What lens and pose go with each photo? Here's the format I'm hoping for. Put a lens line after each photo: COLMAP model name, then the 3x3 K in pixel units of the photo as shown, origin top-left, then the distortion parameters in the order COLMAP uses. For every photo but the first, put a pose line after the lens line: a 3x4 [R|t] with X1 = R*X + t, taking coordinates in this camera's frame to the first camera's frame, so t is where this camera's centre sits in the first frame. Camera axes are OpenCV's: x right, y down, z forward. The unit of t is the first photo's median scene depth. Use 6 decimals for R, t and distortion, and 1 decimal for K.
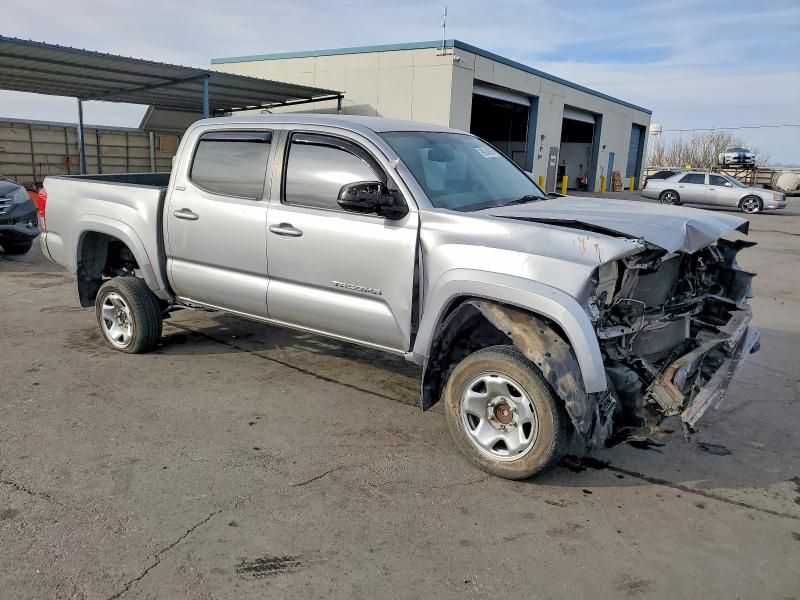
lens RADIAL K [[620.2, 0, 401.0], [0, 620.2, 301.9], [0, 0, 1]] dist [0.027432, 0.007779]
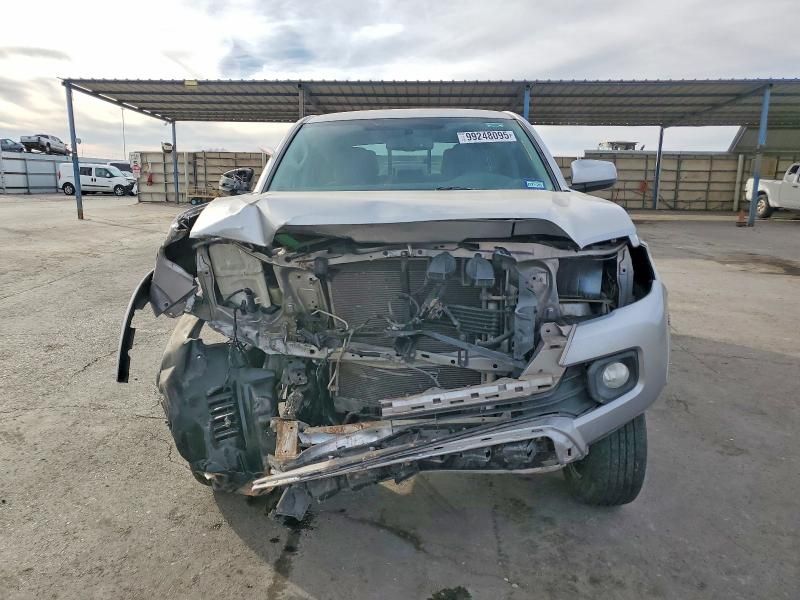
lens RADIAL K [[620.2, 0, 399.3], [0, 620.2, 297.9], [0, 0, 1]] dist [0.027432, 0.007779]
pose [[0.540332, 0.138932, -0.829903, 0.152018], [-0.184148, 0.981892, 0.044481, -0.010329], [0.821055, 0.128790, 0.556131, 0.099440]]
